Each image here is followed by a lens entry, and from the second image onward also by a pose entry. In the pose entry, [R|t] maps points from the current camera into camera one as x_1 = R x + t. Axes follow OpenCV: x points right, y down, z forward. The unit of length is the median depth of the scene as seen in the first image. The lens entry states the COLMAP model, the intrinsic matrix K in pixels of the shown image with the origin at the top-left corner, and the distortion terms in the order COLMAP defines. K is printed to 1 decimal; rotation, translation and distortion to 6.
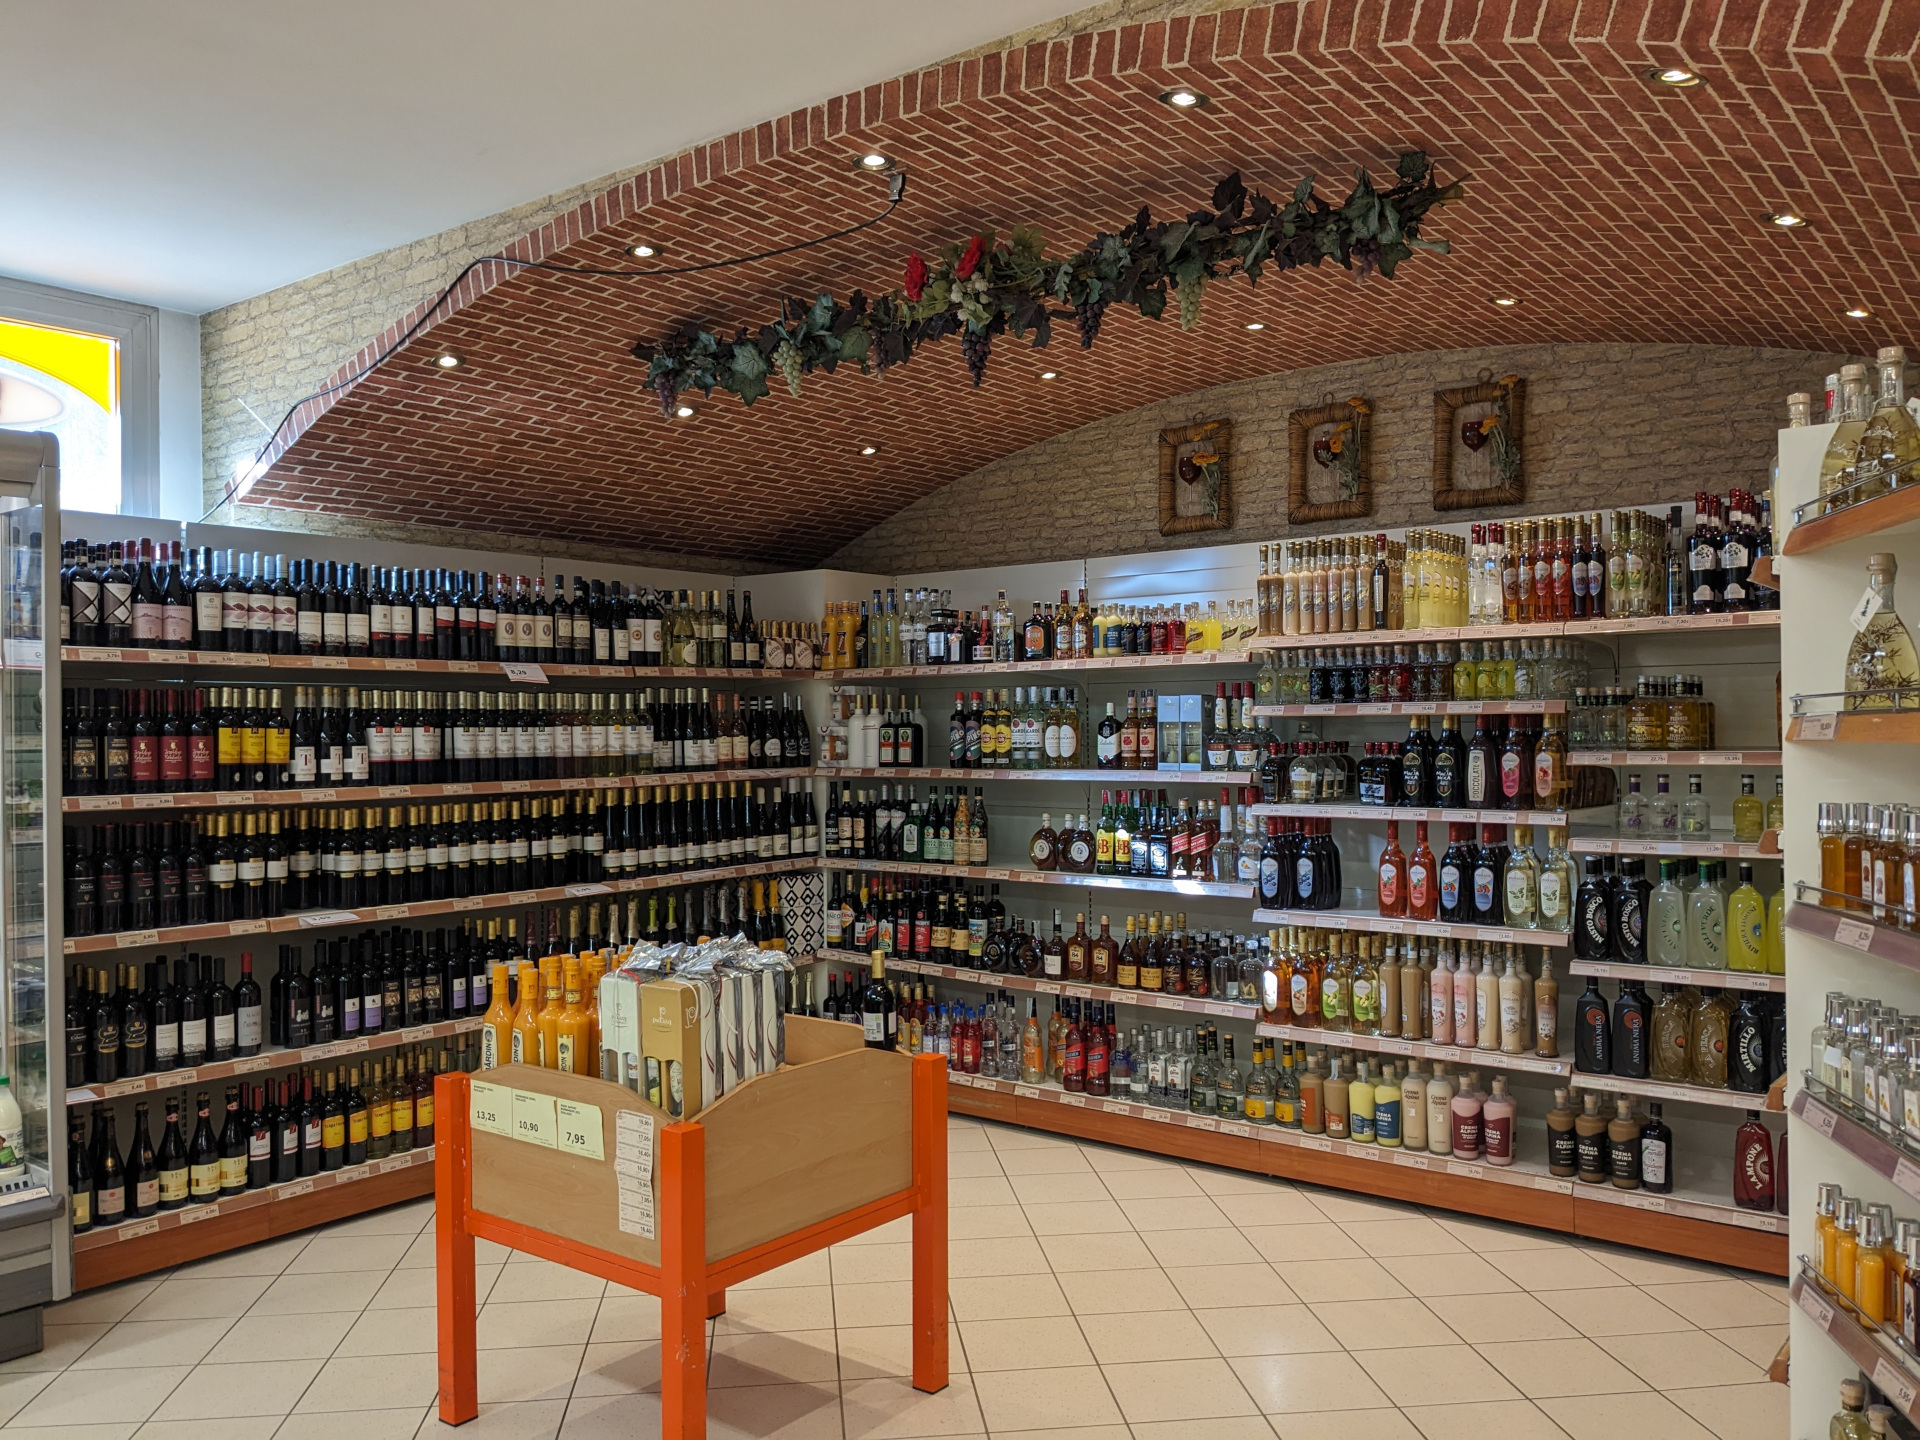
lens RADIAL K [[1515.9, 0, 960.5], [0, 1515.9, 720.7], [0, 0, 1]] dist [0.013182, -0.060991]
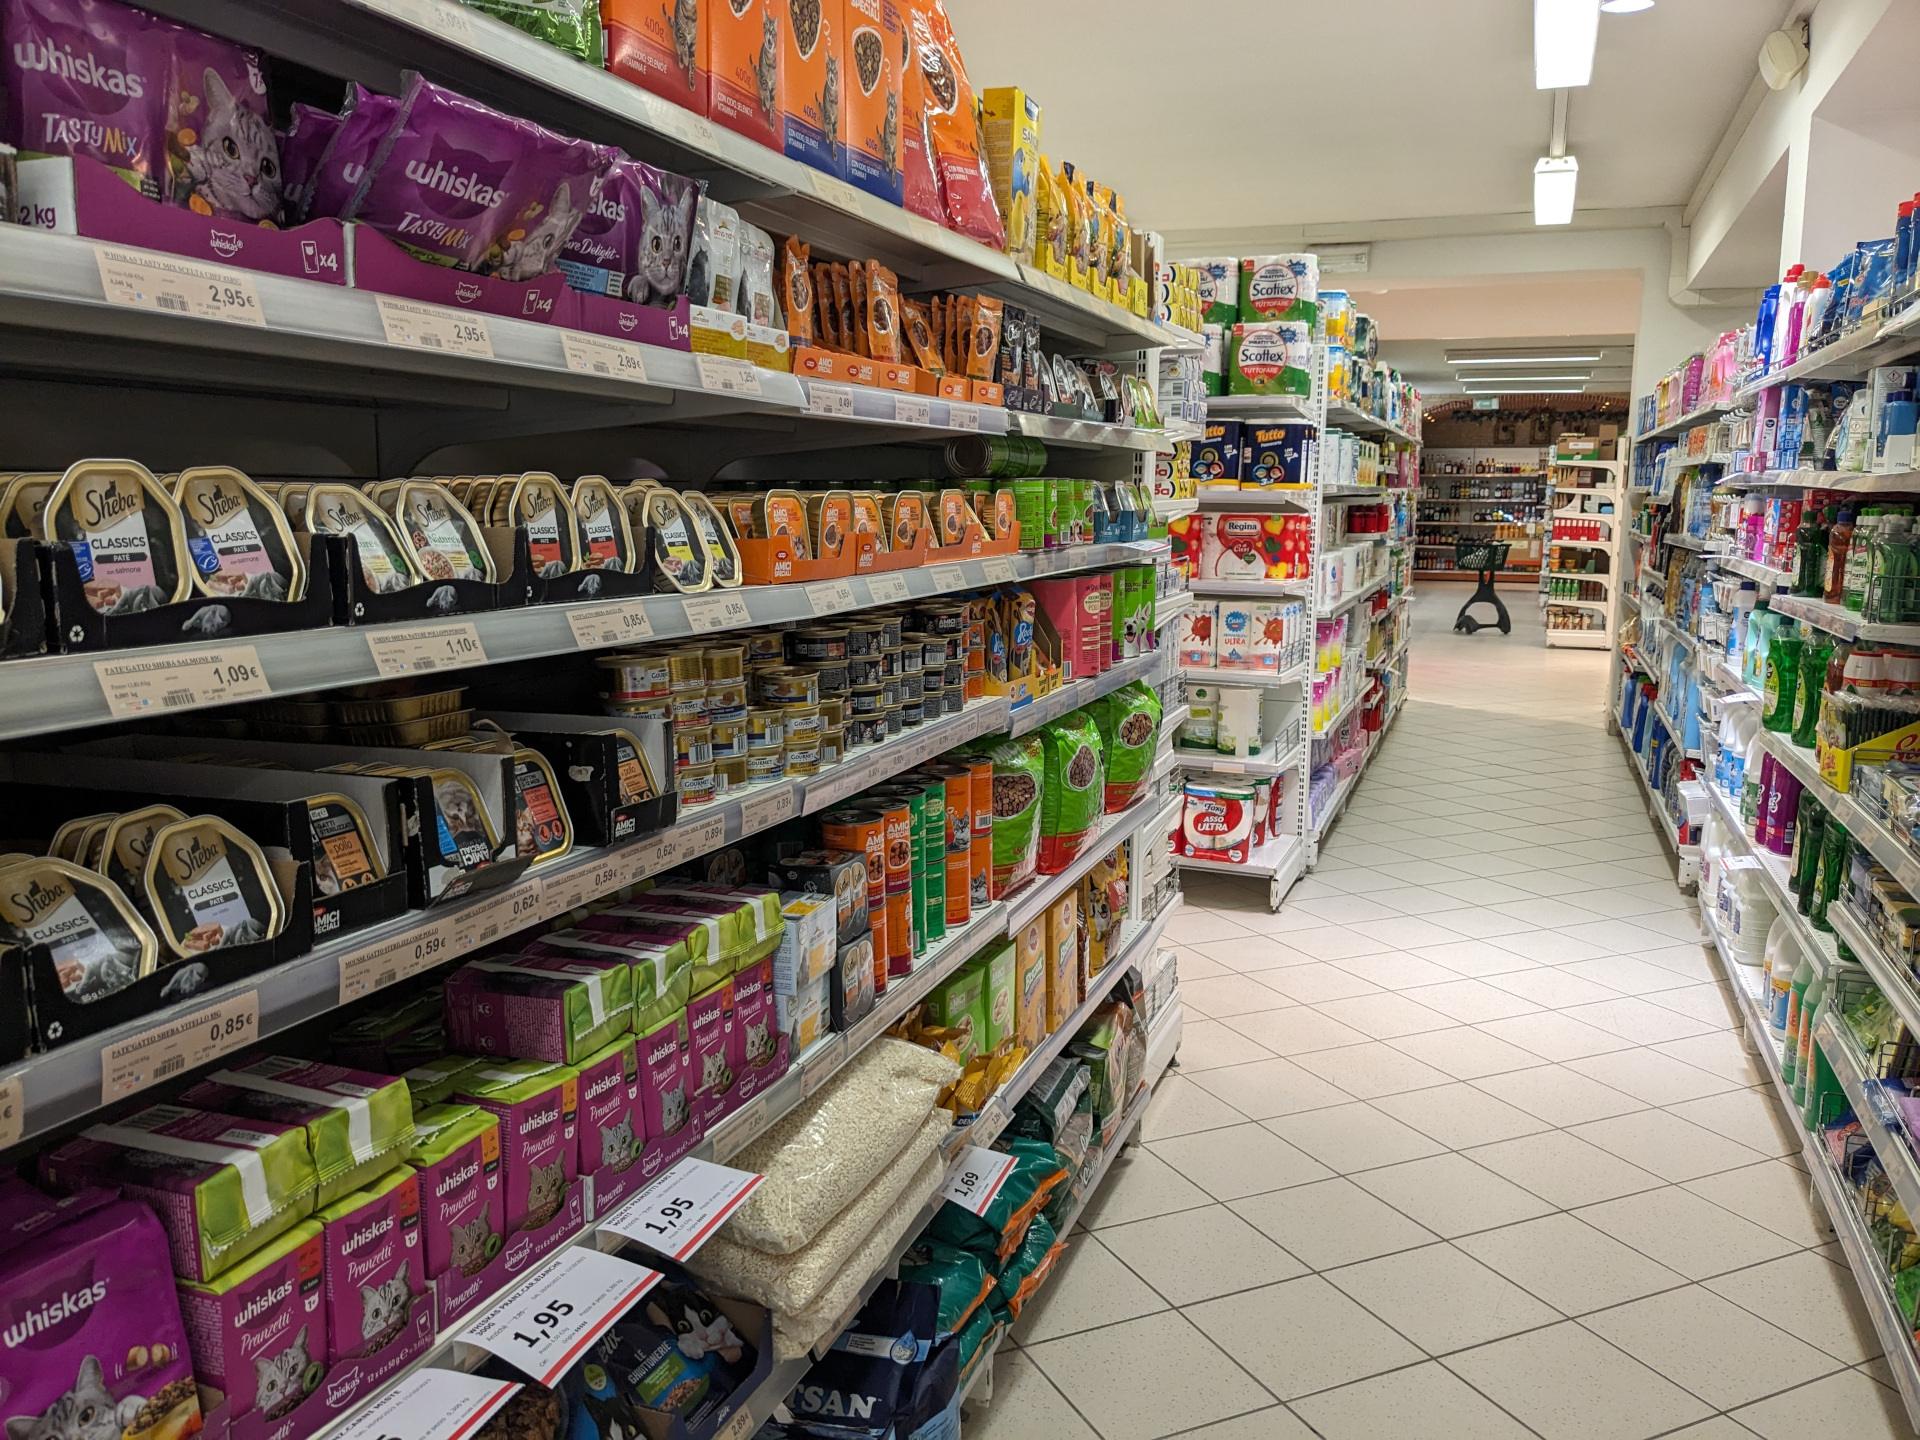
lens RADIAL K [[1515.9, 0, 960.7], [0, 1515.9, 721.0], [0, 0, 1]] dist [0.013182, -0.060991]
pose [[0.948575, -0.034447, 0.314673, -2.883643], [-0.014922, 0.988090, 0.153149, 0.016982], [-0.316201, -0.149969, 0.936764, -2.853871]]
